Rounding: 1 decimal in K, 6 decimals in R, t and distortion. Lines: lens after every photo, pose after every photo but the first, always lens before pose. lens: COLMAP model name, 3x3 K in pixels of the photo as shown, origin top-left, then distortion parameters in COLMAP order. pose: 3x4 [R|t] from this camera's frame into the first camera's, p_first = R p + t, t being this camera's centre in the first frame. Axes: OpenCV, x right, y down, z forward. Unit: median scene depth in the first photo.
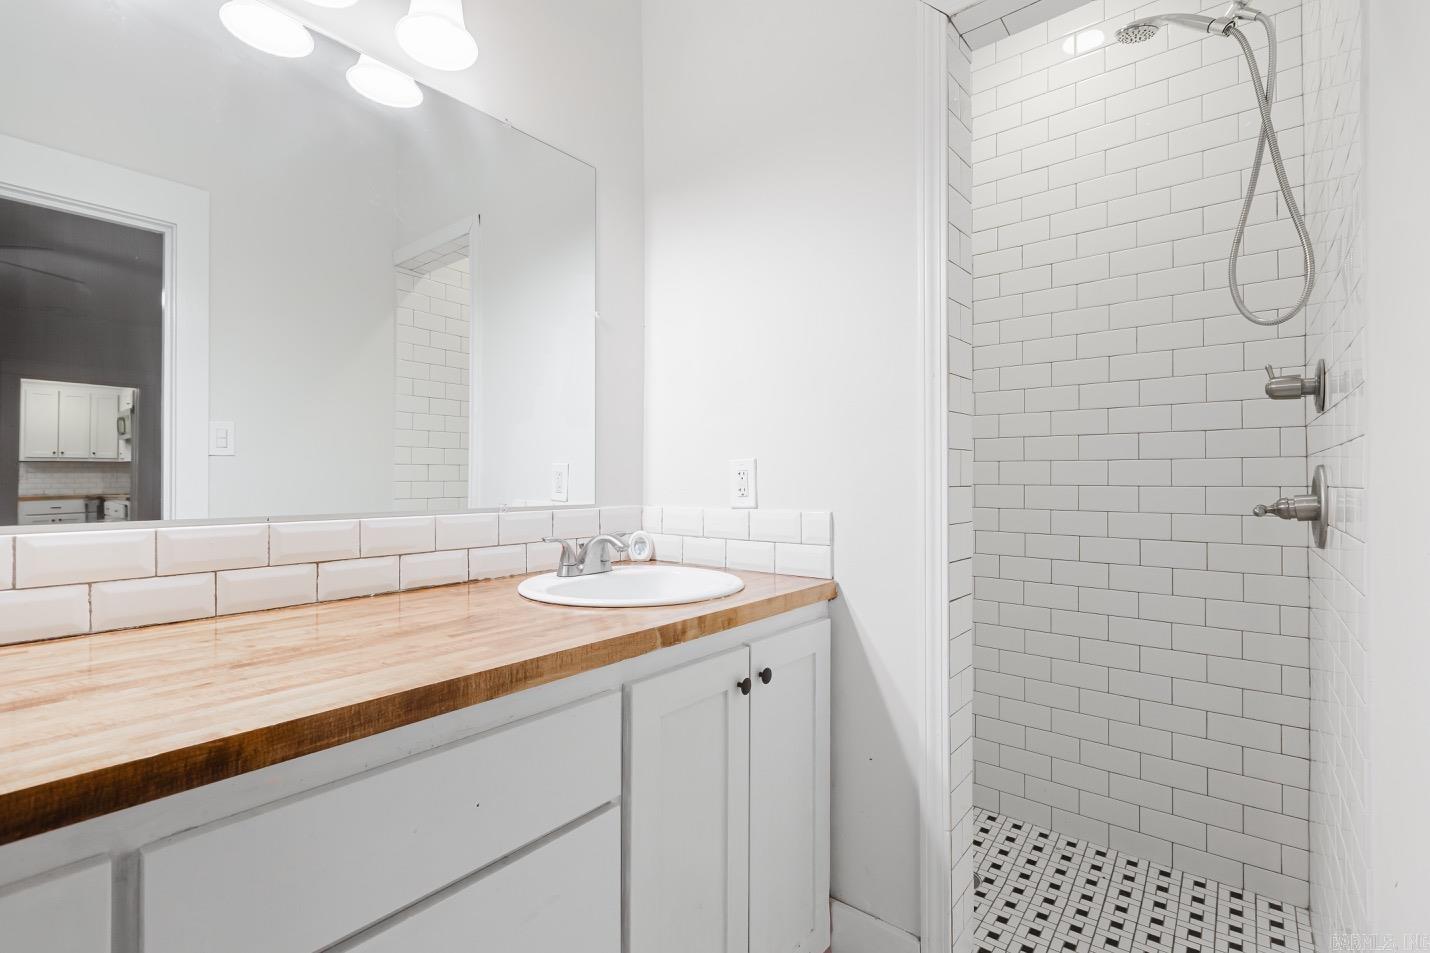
lens RADIAL K [[642.8, 0, 713.3], [0, 642.8, 476.6], [0, 0, 1]] dist [-0.002442, -0.000463]
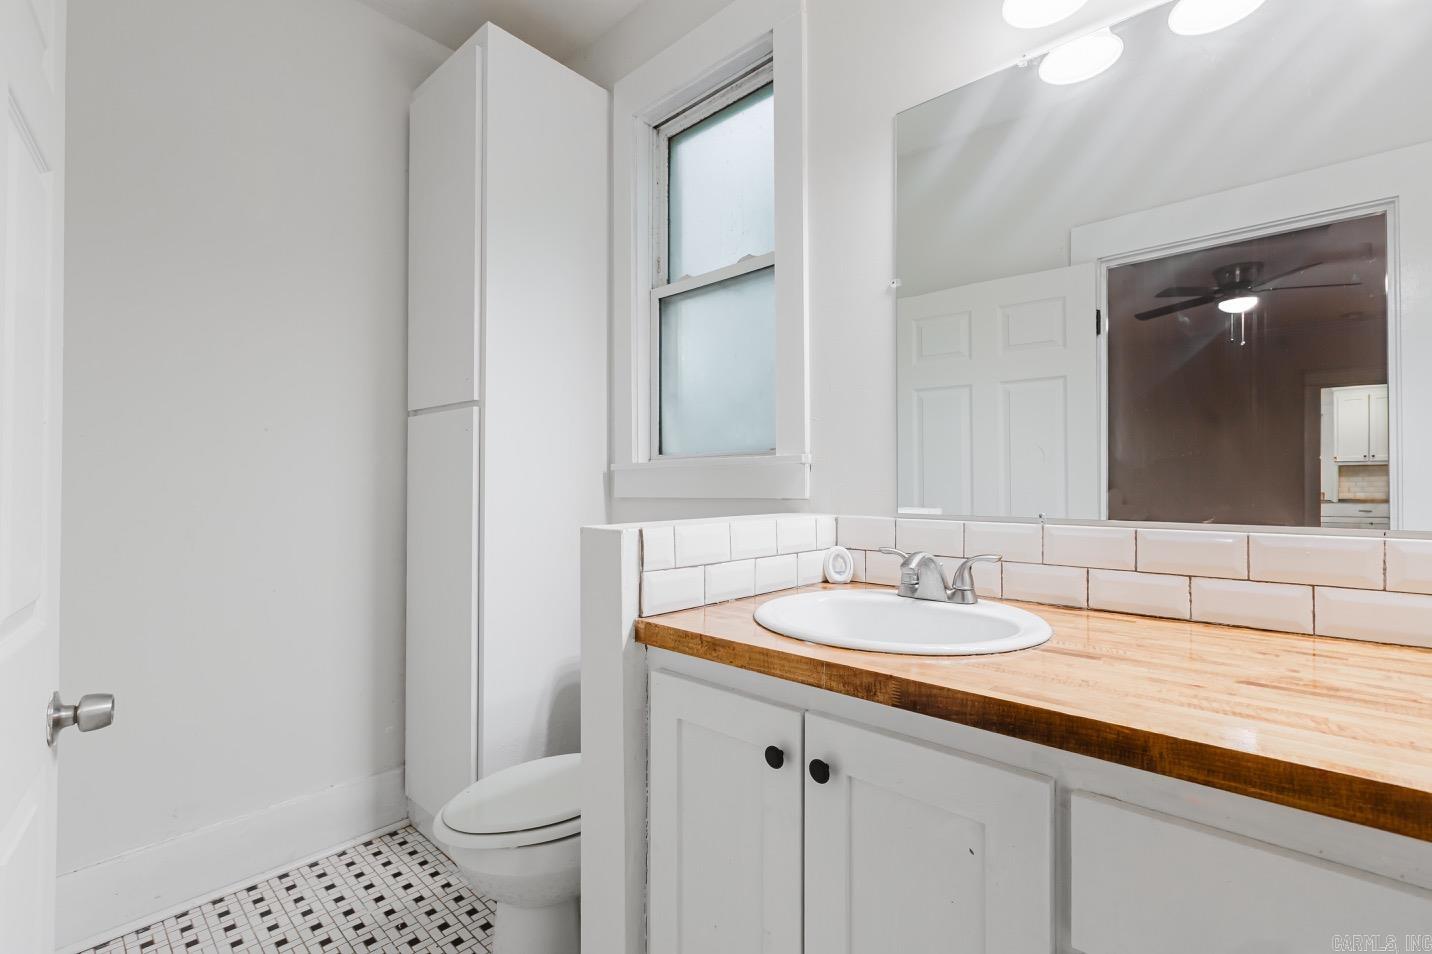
lens RADIAL K [[643.7, 0, 714.2], [0, 643.7, 477.1], [0, 0, 1]] dist [-0.002442, -0.000463]
pose [[-0.042348, -0.004795, -0.999091, 0.286030], [0.000348, 0.999988, -0.004814, -0.005678], [0.999103, -0.000552, -0.042345, 0.294174]]
